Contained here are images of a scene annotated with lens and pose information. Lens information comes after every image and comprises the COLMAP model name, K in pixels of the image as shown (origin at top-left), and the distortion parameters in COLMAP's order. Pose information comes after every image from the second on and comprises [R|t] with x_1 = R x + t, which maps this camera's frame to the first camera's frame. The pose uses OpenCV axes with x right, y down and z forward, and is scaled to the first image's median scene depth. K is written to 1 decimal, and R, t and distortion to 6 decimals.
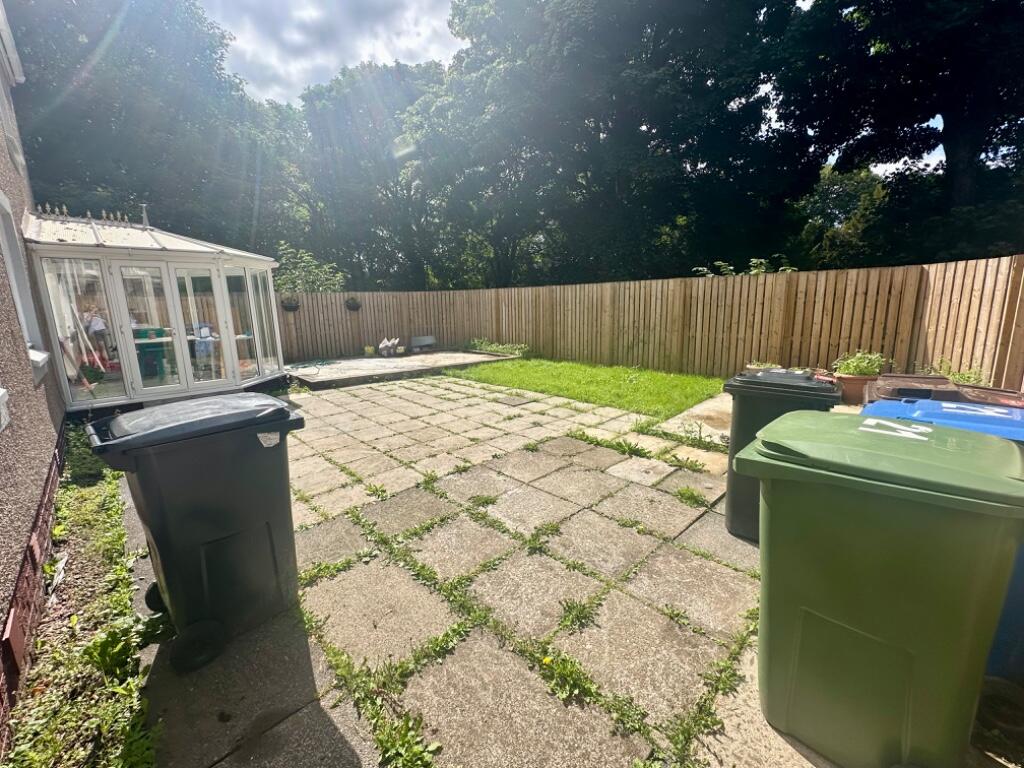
lens RADIAL K [[426.2, 0, 511.0], [0, 426.2, 383.6], [0, 0, 1]] dist [-0.004269, 0.000120]
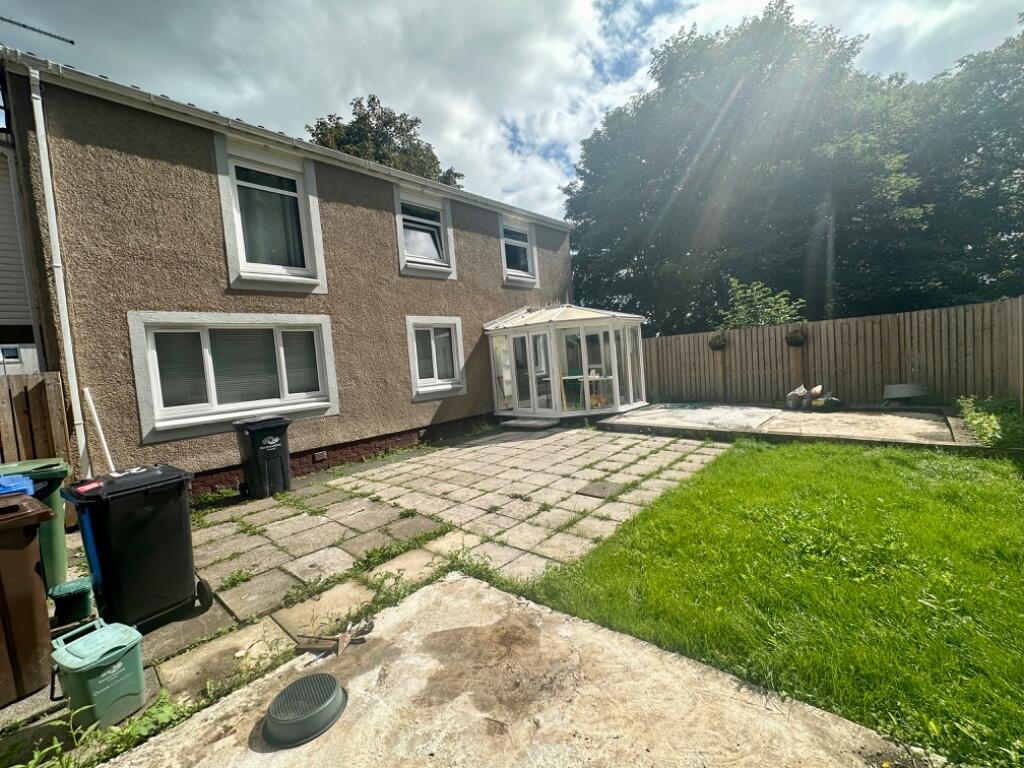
lens RADIAL K [[426.2, 0, 511.0], [0, 426.2, 383.6], [0, 0, 1]] dist [-0.004269, 0.000120]
pose [[0.071858, 0.074462, -0.994632, 0.917027], [-0.110614, 0.991653, 0.066247, -0.222524], [0.991262, 0.105259, 0.079494, 0.957598]]
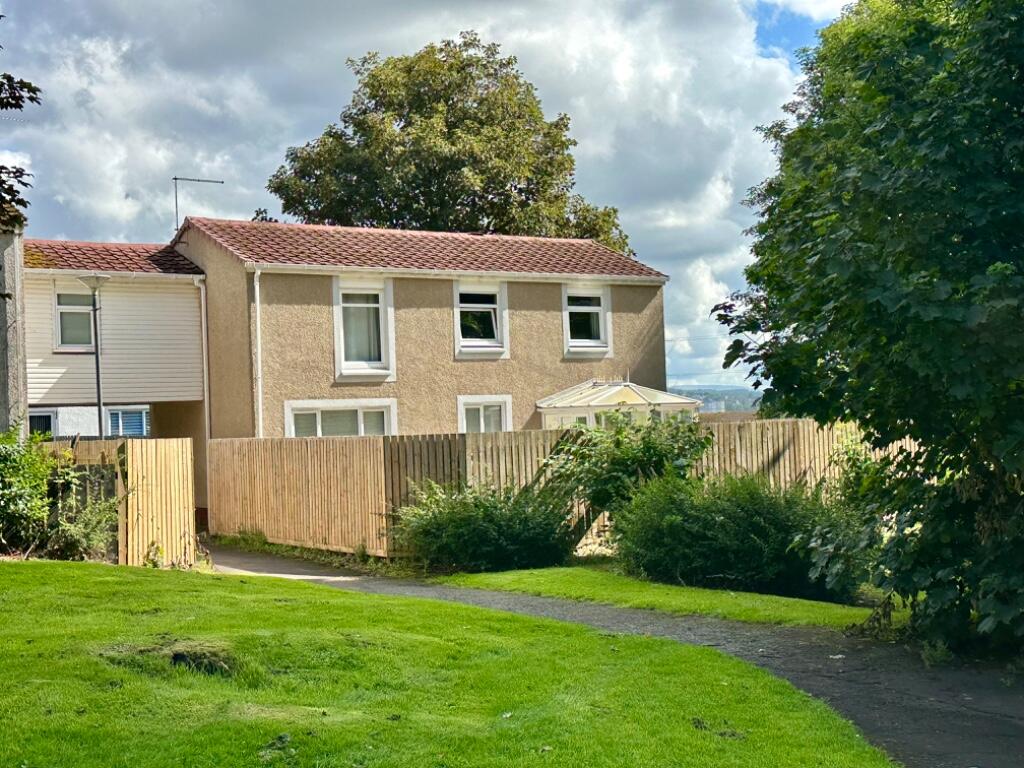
lens RADIAL K [[1439.6, 0, 512.0], [0, 1439.6, 384.0], [0, 0, 1]] dist [0.000210, -0.001778]
pose [[-0.174223, 0.001826, -0.984705, 5.402149], [-0.147554, 0.988659, 0.027940, -0.596428], [0.973588, 0.150164, -0.171978, 1.968897]]
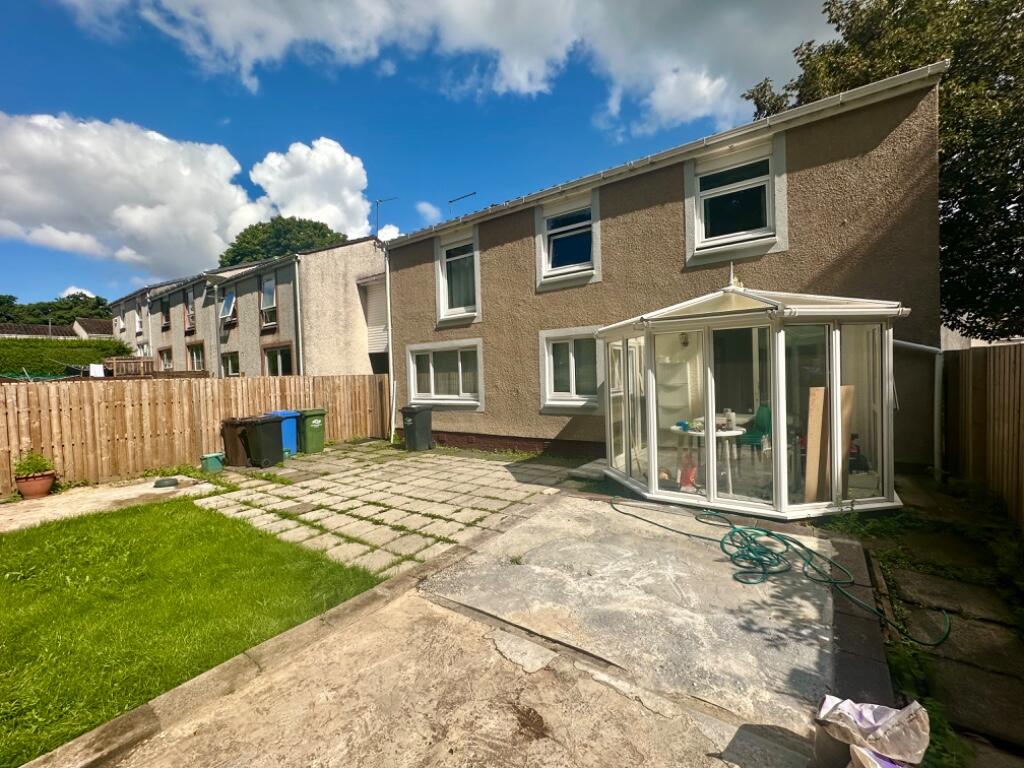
lens RADIAL K [[426.2, 0, 511.0], [0, 426.2, 383.6], [0, 0, 1]] dist [-0.004269, 0.000120]
pose [[-0.980414, 0.064037, -0.186247, -0.348430], [0.022757, 0.976163, 0.215840, -0.503104], [0.195629, 0.207374, -0.958502, 2.373463]]
